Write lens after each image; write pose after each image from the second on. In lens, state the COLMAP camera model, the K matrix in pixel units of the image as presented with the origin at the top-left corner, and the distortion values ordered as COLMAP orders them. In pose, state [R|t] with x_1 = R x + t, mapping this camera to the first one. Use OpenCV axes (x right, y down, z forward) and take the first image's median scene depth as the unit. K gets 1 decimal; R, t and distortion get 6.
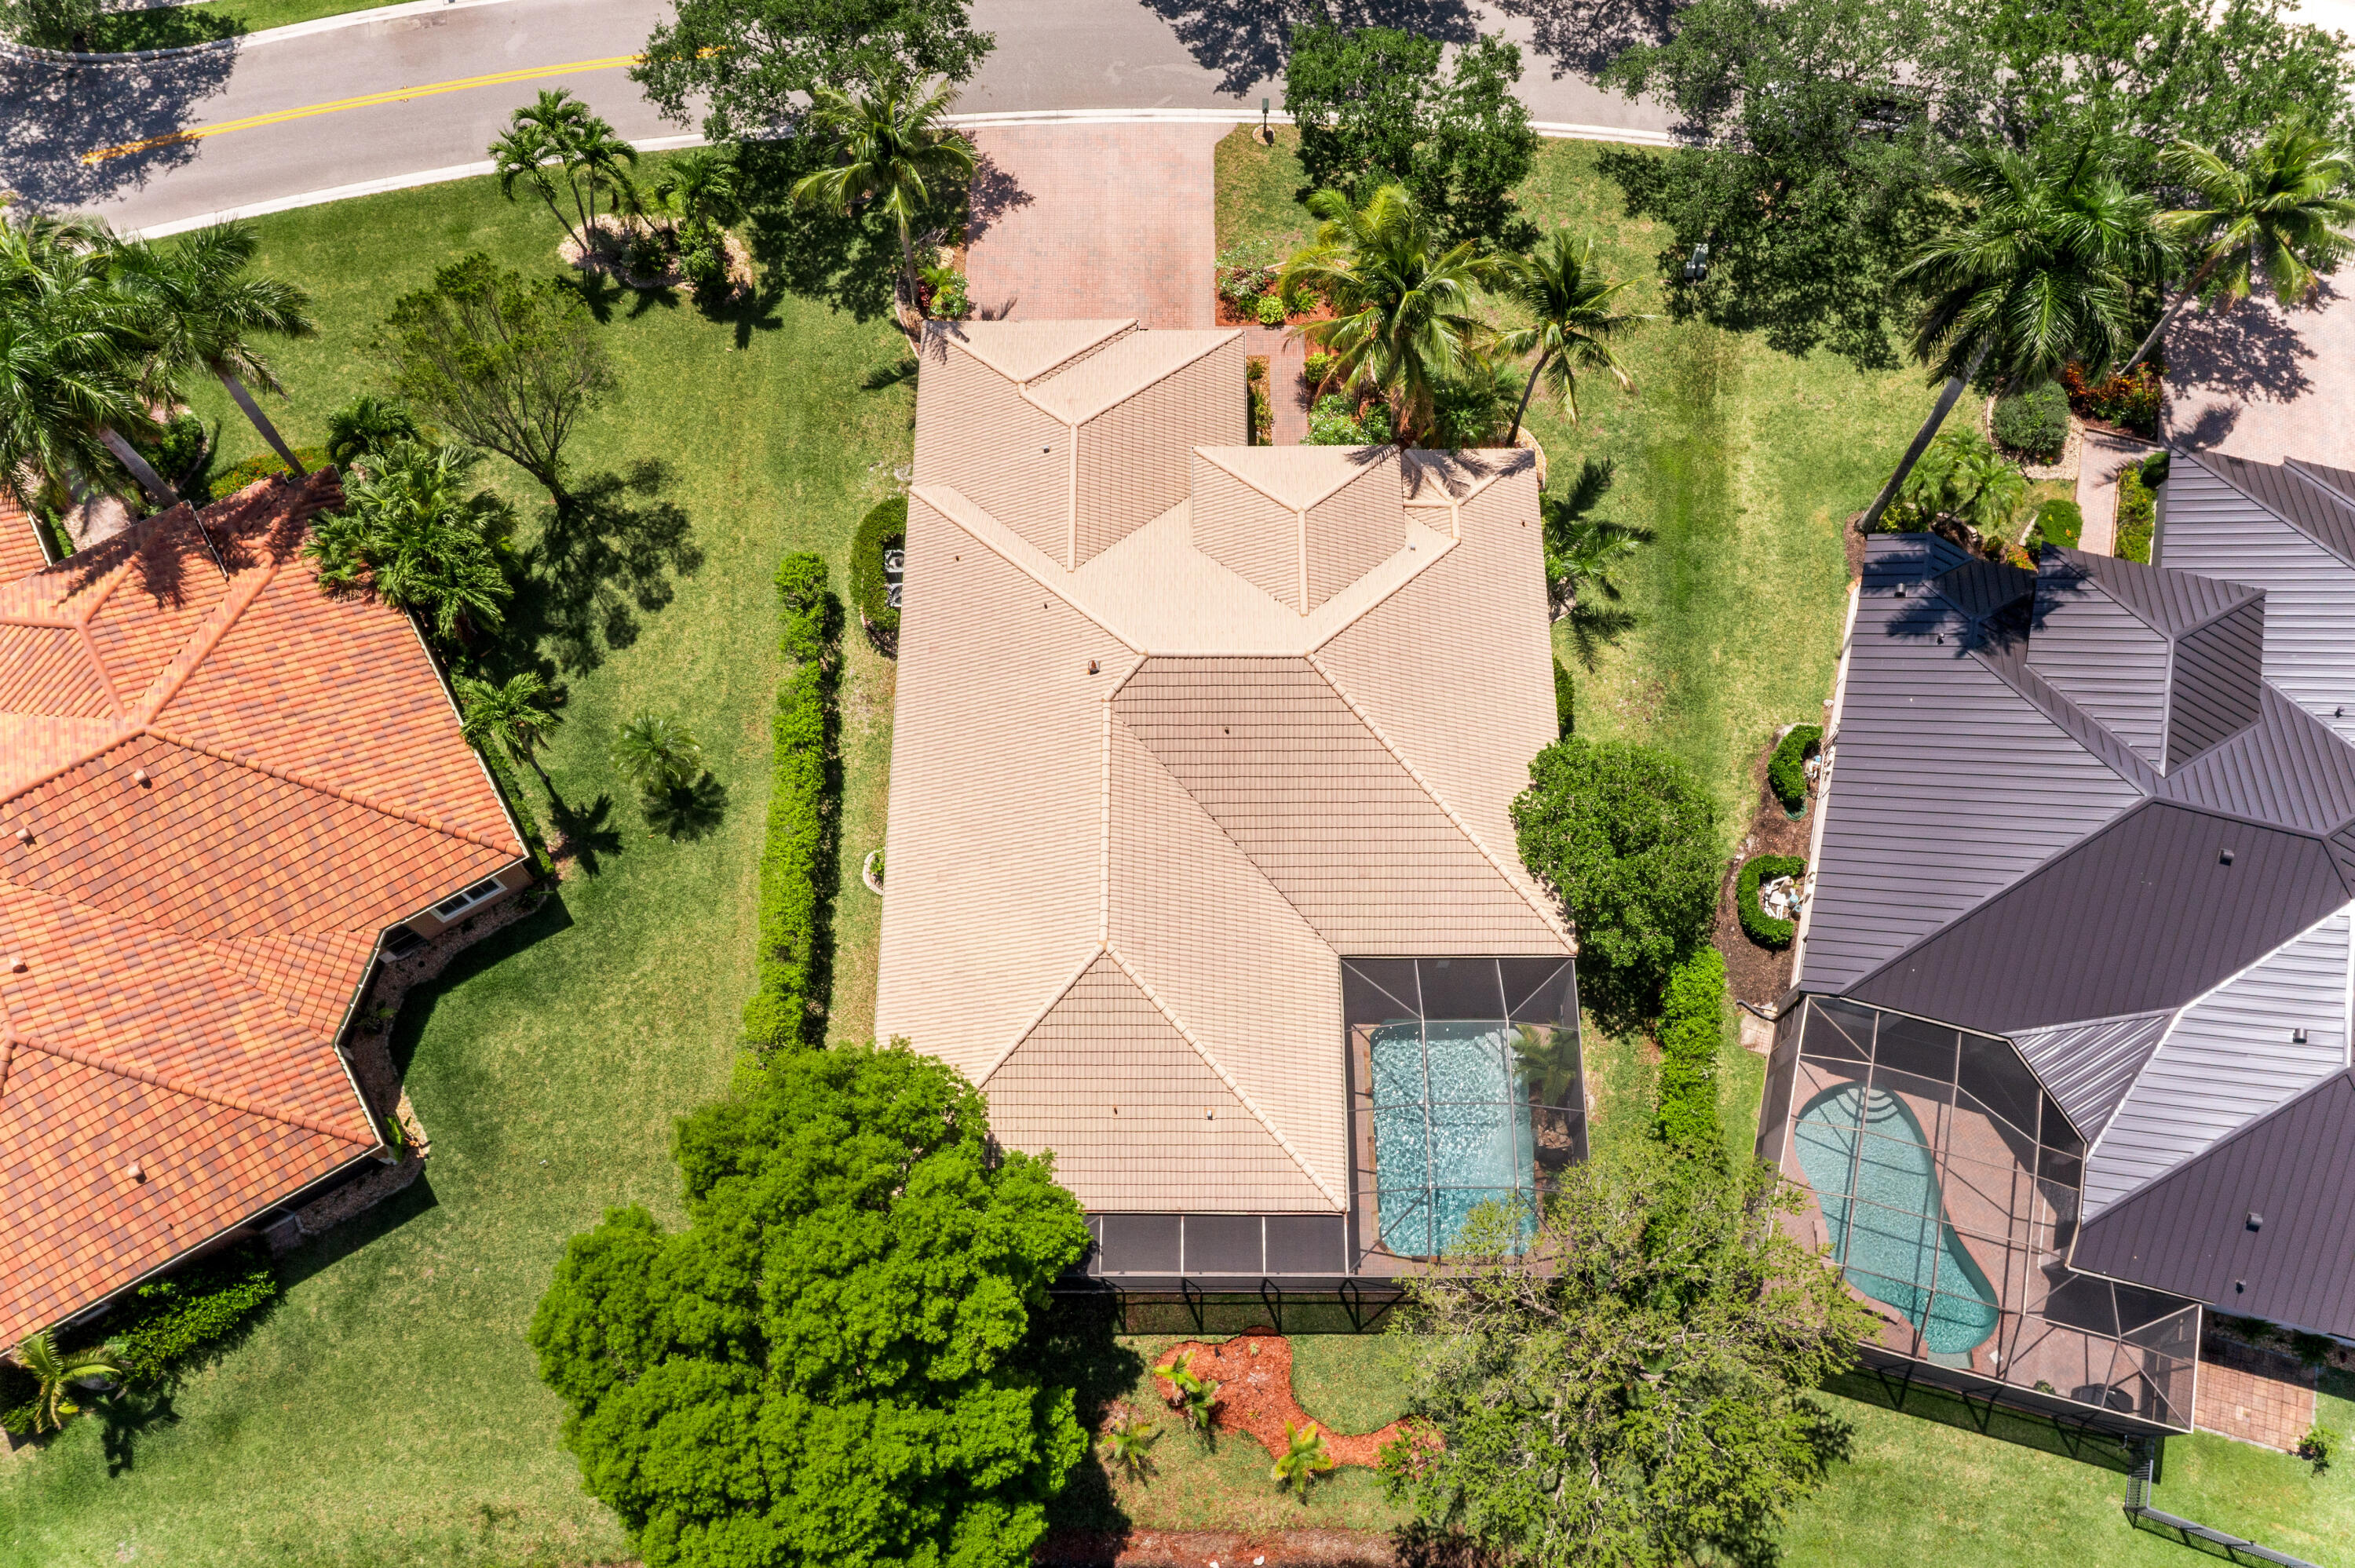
lens RADIAL K [[1868.2, 0, 1174.1], [0, 1868.2, 778.4], [0, 0, 1]] dist [-0.020030, 0.001552]
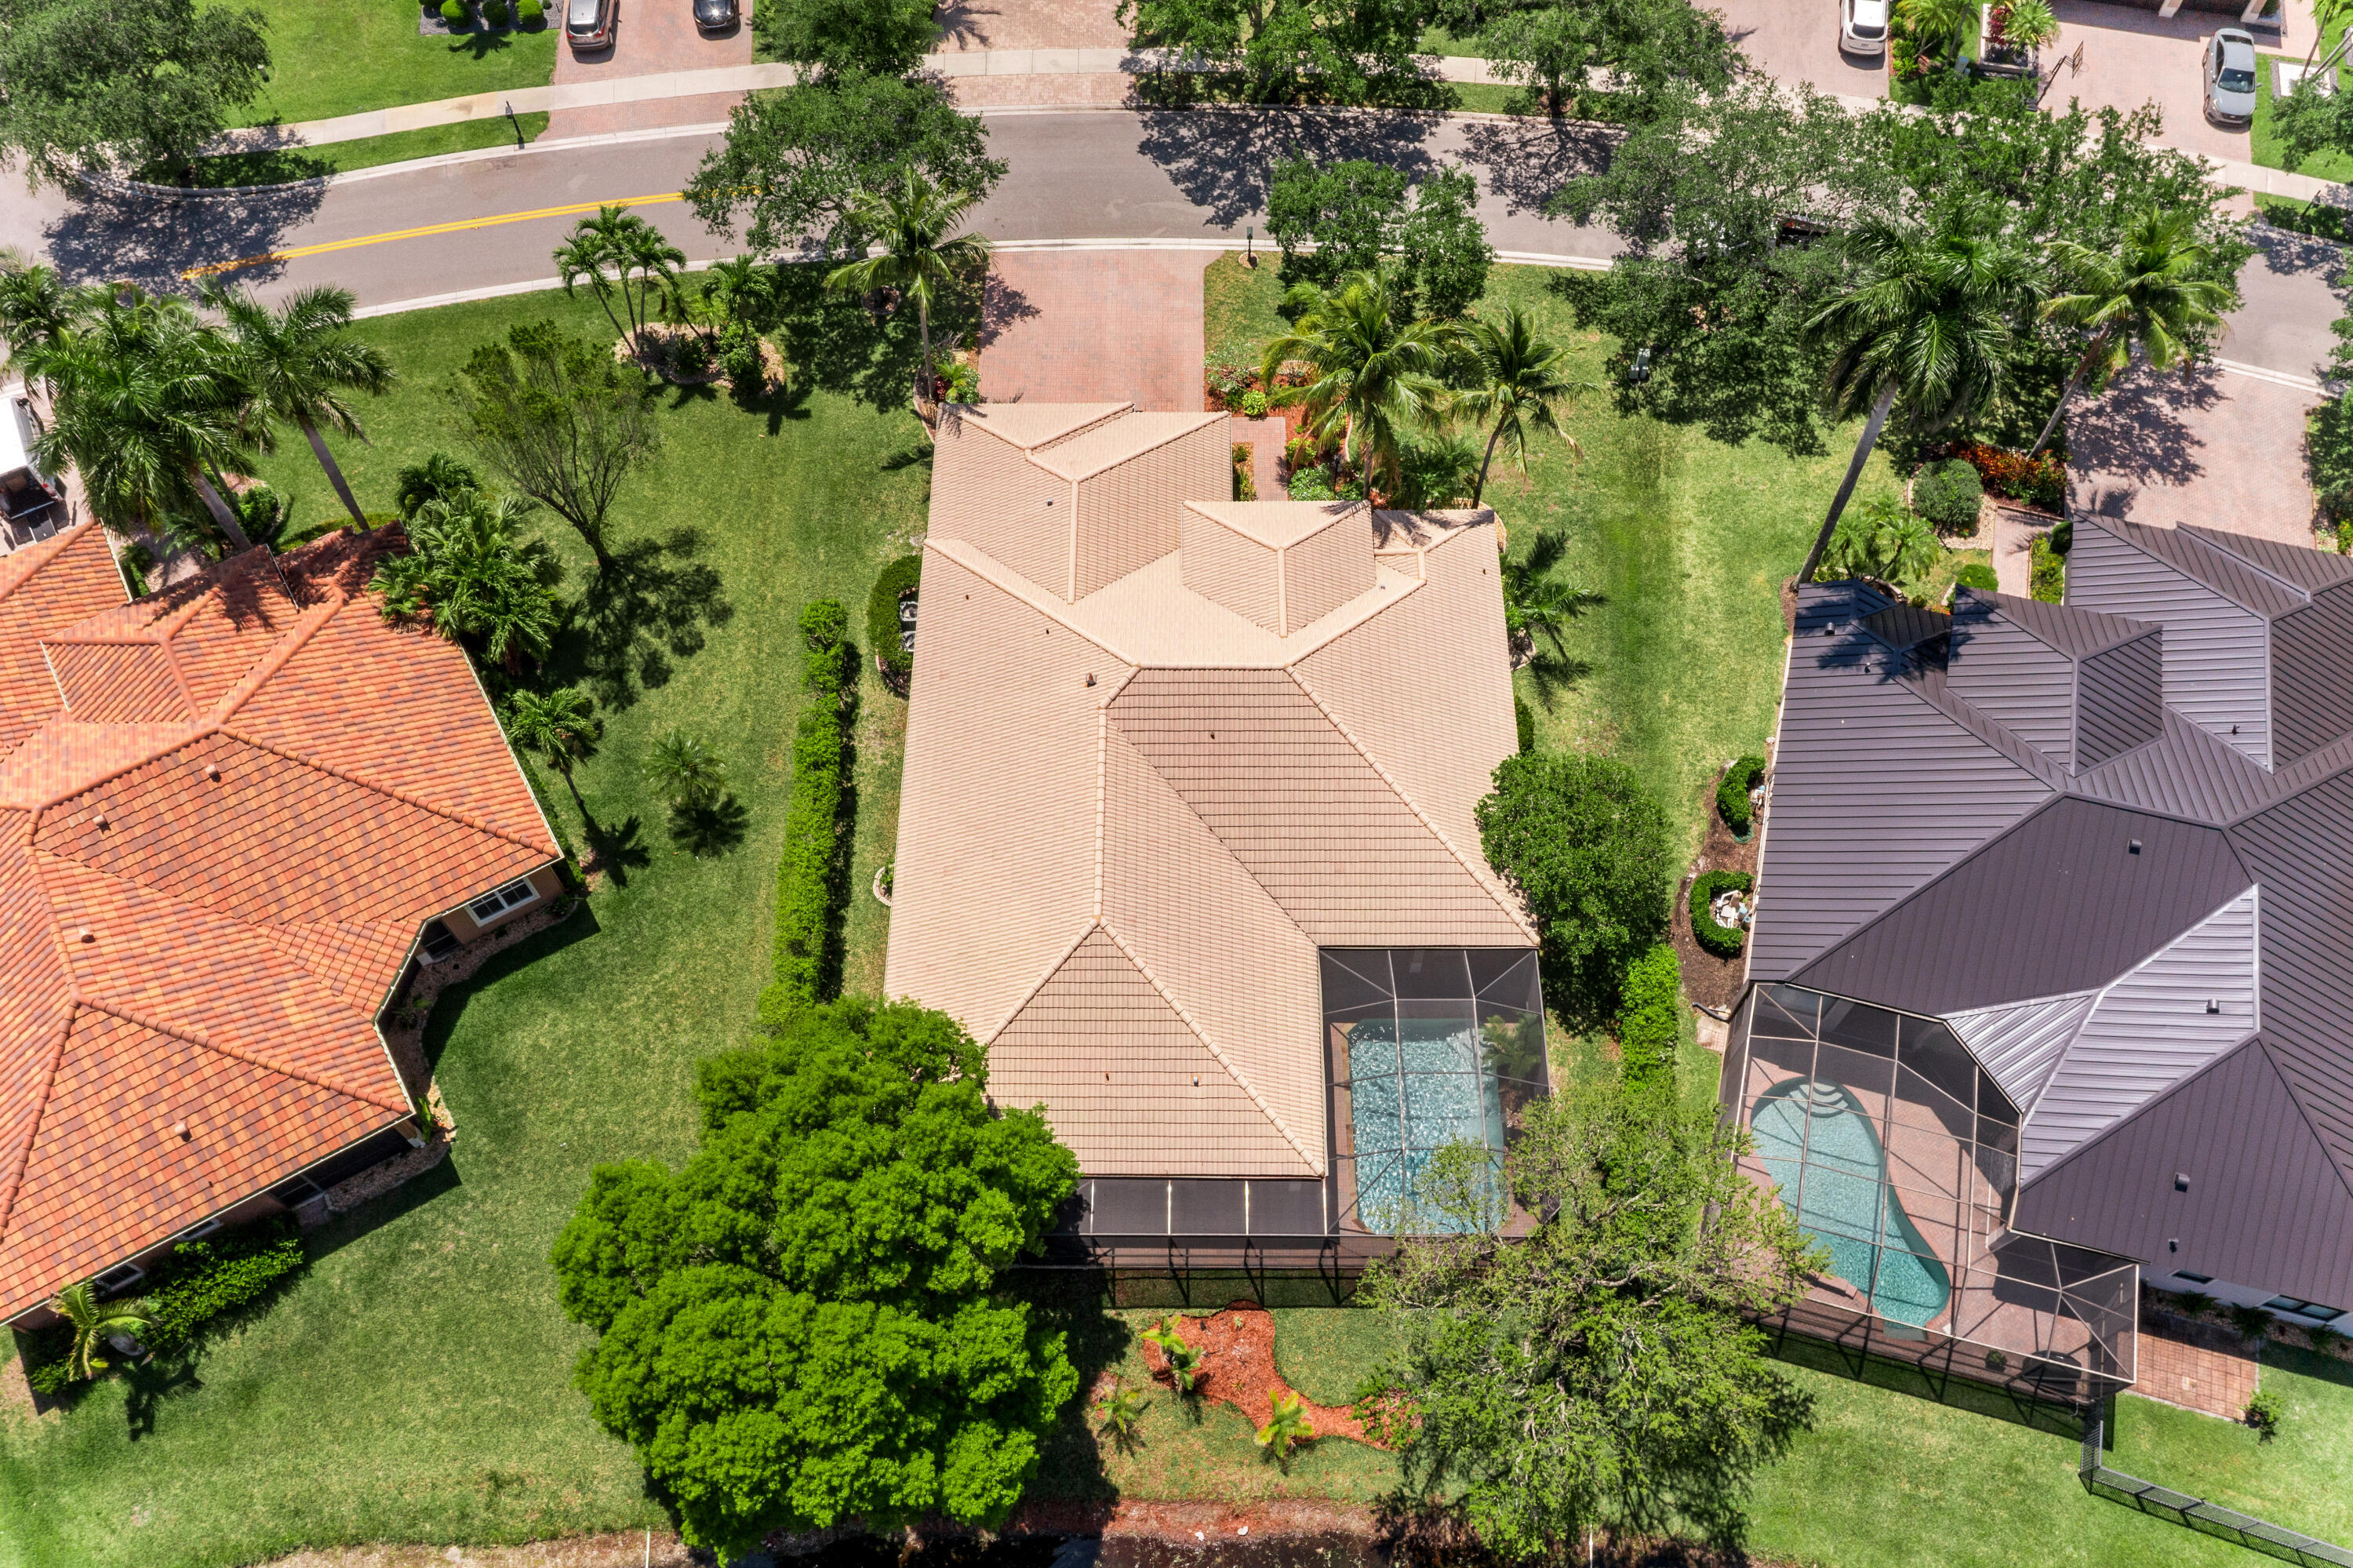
lens RADIAL K [[1867.0, 0, 1173.1], [0, 1867.0, 776.6], [0, 0, 1]] dist [-0.020030, 0.001552]
pose [[0.999989, 0.004313, 0.001807, 0.003271], [-0.004018, 0.990192, -0.139654, 0.147329], [-0.002391, 0.139645, 0.990199, -0.073070]]
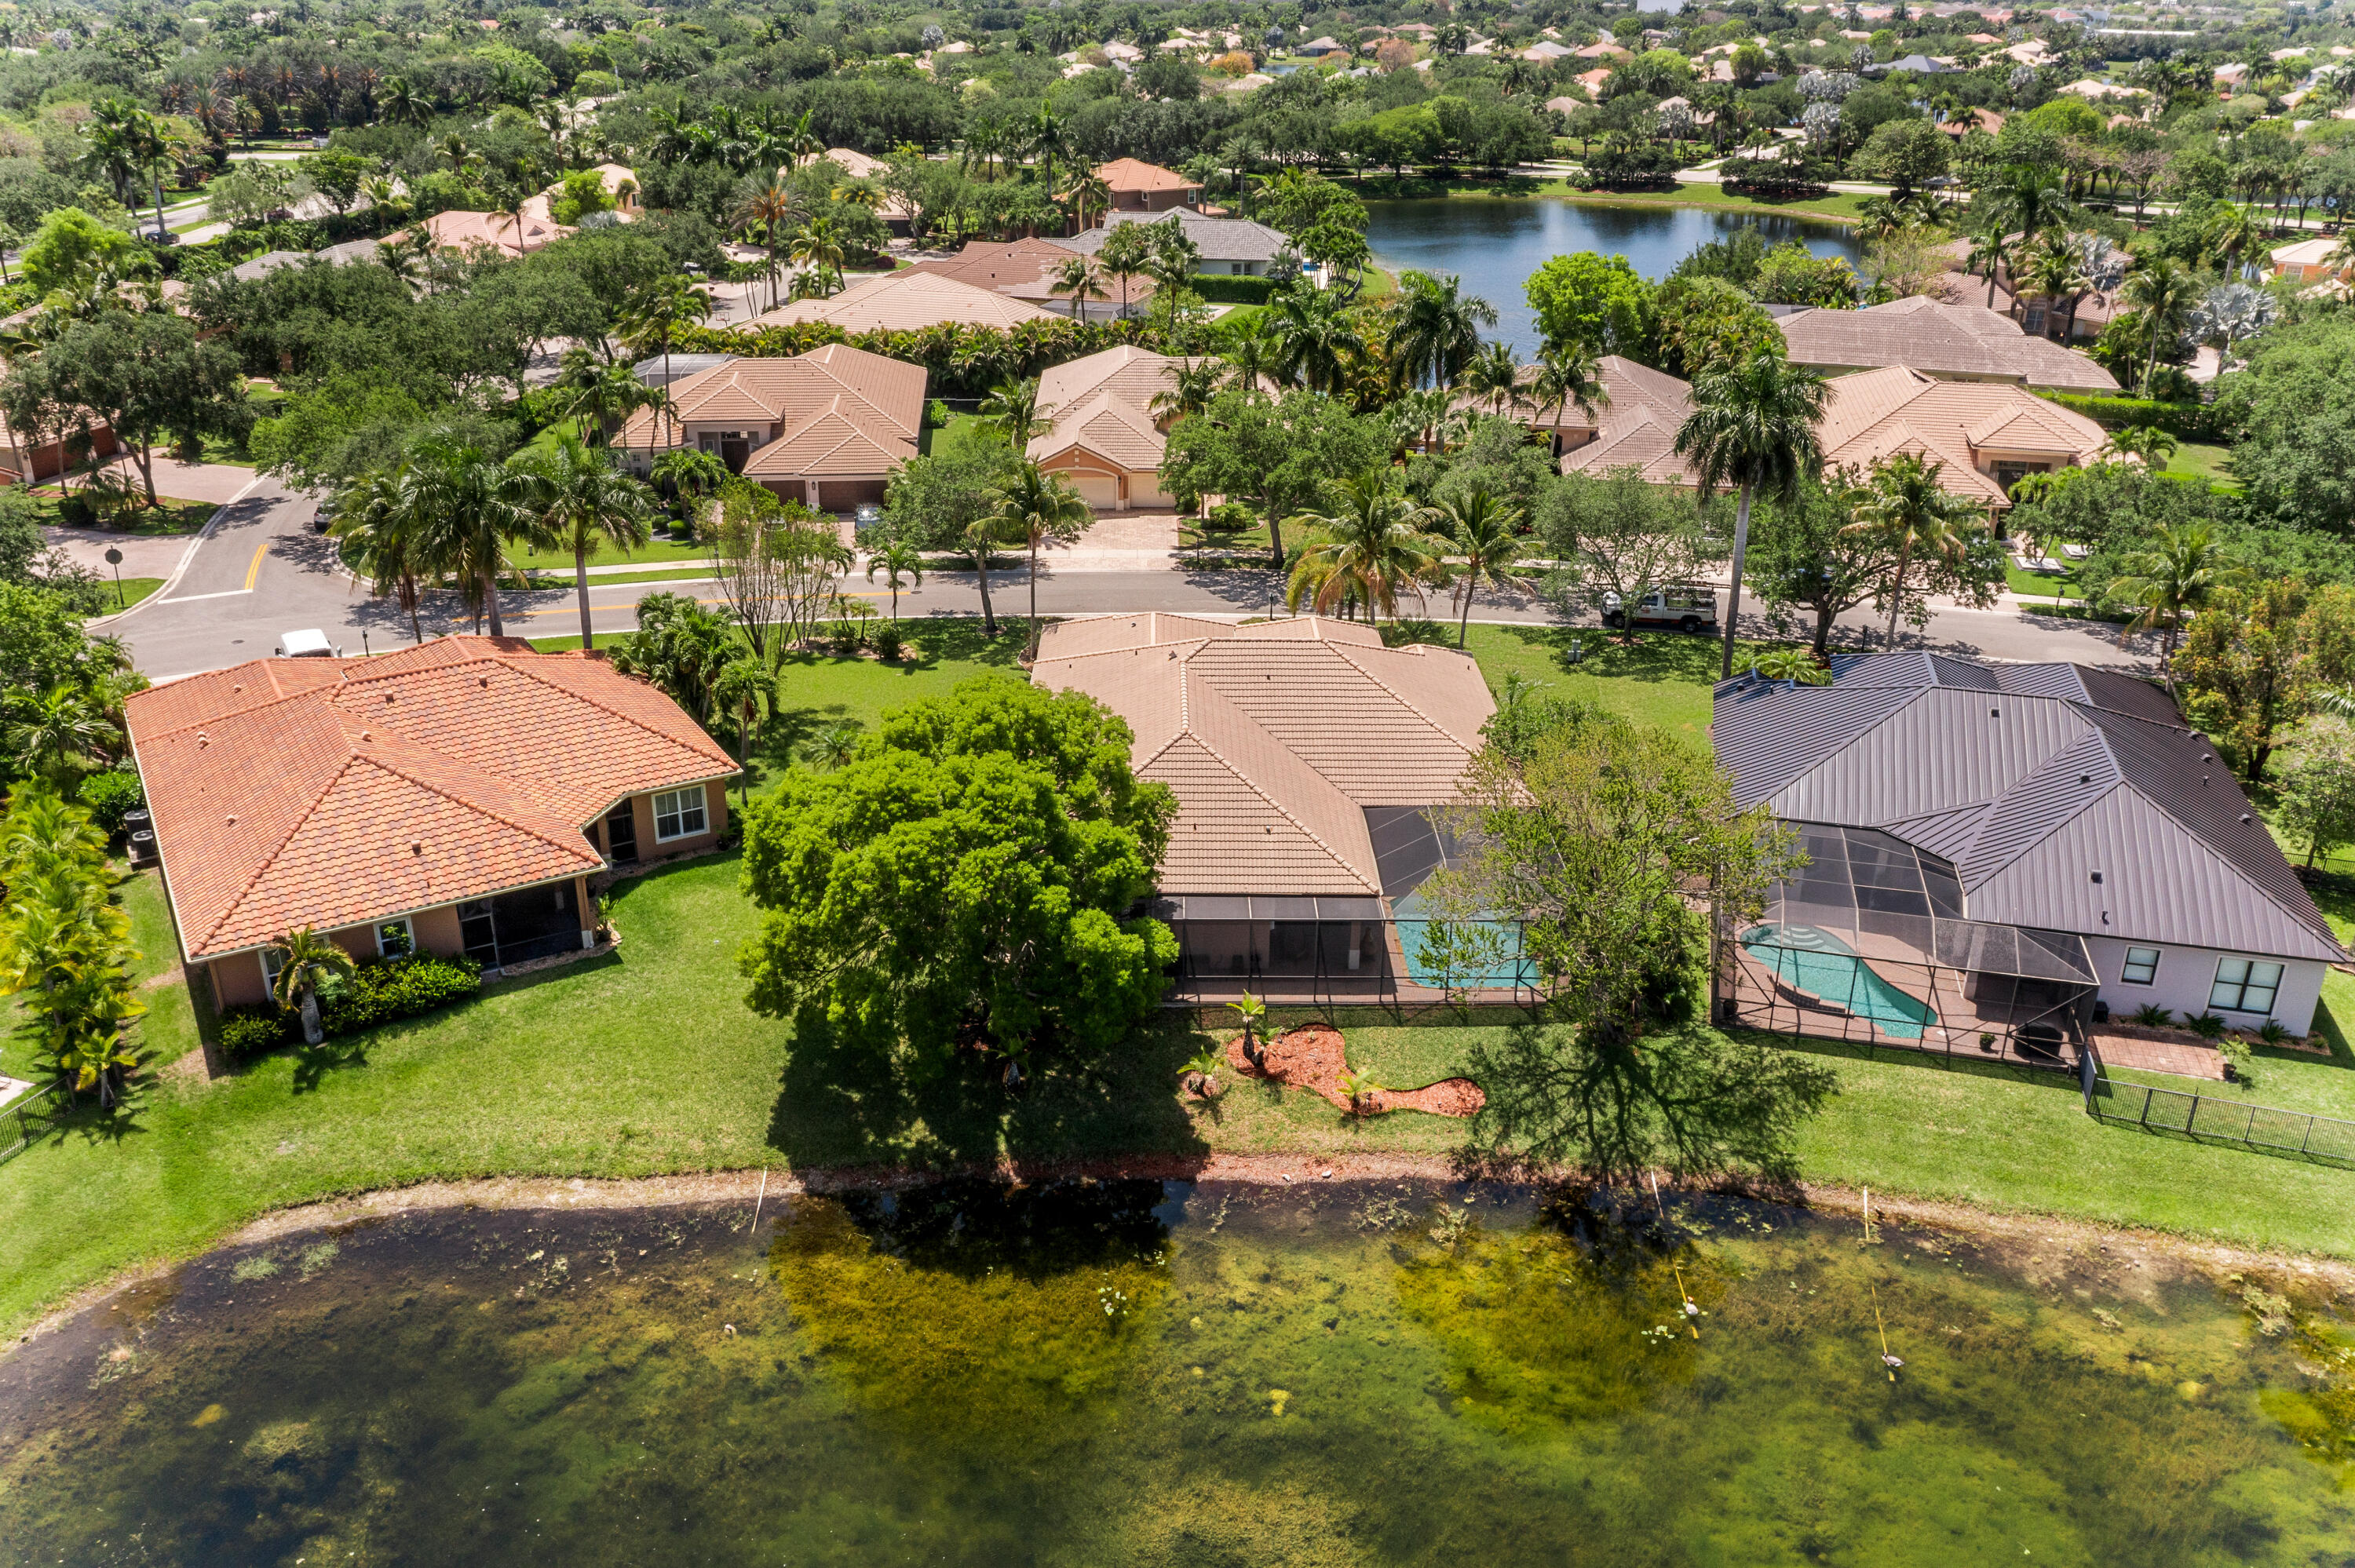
lens RADIAL K [[1868.2, 0, 1177.6], [0, 1868.2, 772.6], [0, 0, 1]] dist [-0.020030, 0.001552]
pose [[0.999809, 0.011606, 0.015719, -0.060378], [0.002873, 0.708409, -0.705796, 0.995091], [-0.019326, 0.705707, 0.708240, 0.059185]]
